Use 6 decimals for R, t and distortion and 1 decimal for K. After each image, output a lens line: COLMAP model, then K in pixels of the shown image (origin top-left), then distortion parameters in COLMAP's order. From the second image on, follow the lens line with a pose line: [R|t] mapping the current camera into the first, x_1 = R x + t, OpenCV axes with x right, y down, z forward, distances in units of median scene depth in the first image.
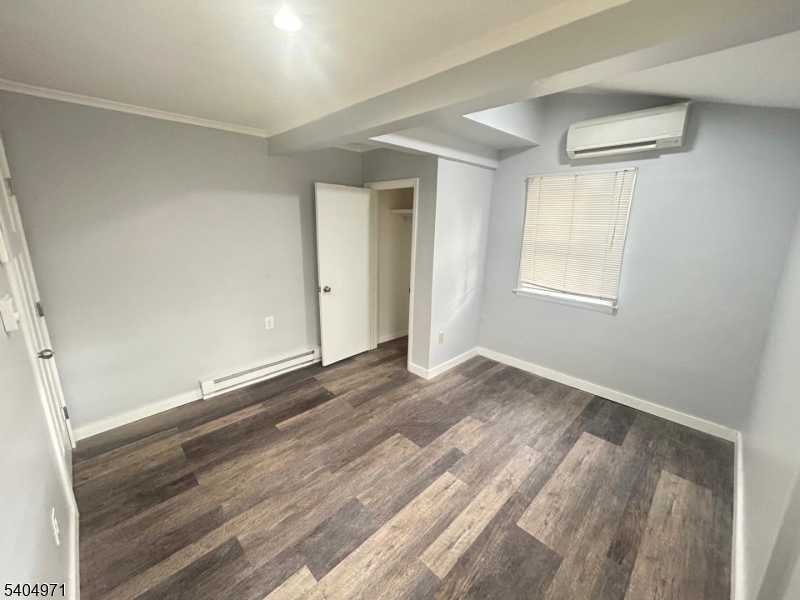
lens RADIAL K [[321.0, 0, 395.1], [0, 321.0, 296.8], [0, 0, 1]] dist [0.001946, 0.000370]
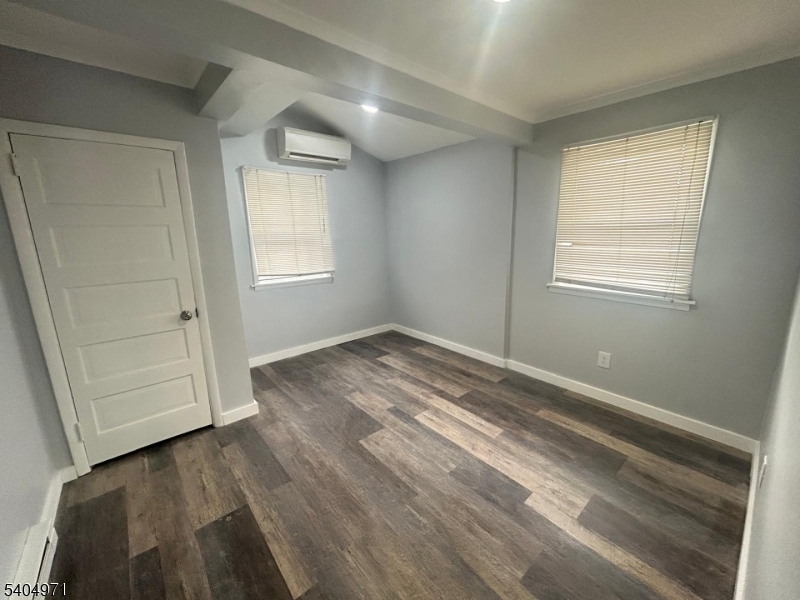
lens RADIAL K [[321.0, 0, 395.4], [0, 321.0, 299.1], [0, 0, 1]] dist [0.001946, 0.000370]
pose [[0.071542, -0.232060, 0.970067, -0.807733], [0.243604, 0.947173, 0.208617, -0.122510], [-0.967233, 0.221387, 0.124293, 0.742635]]
